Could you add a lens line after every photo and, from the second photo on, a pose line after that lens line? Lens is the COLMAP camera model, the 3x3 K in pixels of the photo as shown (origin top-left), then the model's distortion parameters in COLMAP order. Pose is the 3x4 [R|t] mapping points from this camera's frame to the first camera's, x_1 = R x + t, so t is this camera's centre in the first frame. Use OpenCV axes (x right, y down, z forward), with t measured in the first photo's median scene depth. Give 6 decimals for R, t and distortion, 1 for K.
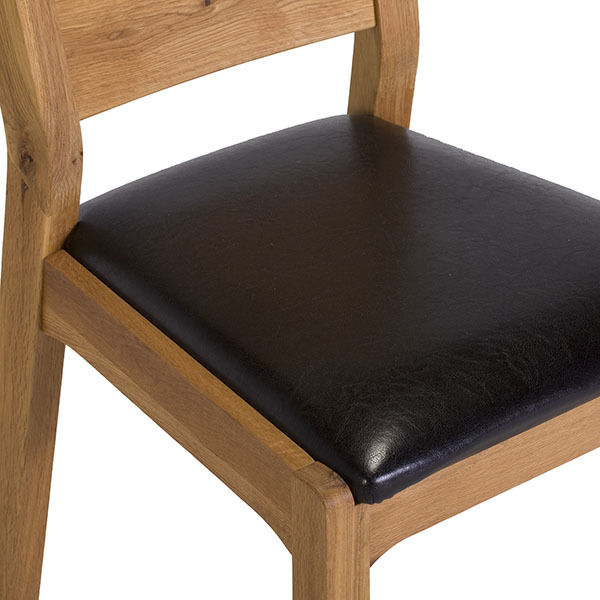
lens RADIAL K [[2699.8, 0, 300.0], [0, 2699.8, 300.0], [0, 0, 1]] dist [-0.146781, 10.051877]
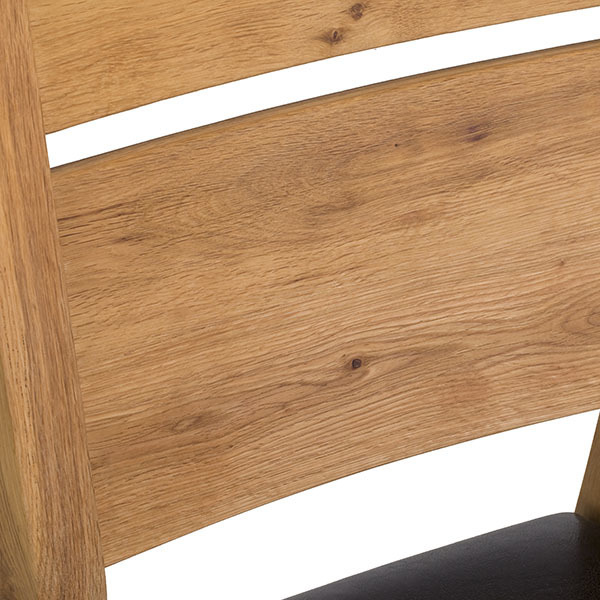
lens RADIAL K [[2699.8, 0, 300.0], [0, 2699.8, 300.0], [0, 0, 1]] dist [-0.146781, 10.051877]
pose [[0.988556, 0.123207, -0.087048, 0.003208], [-0.116819, 0.990315, 0.075030, -0.170297], [0.095449, -0.064003, 0.993375, 0.423830]]
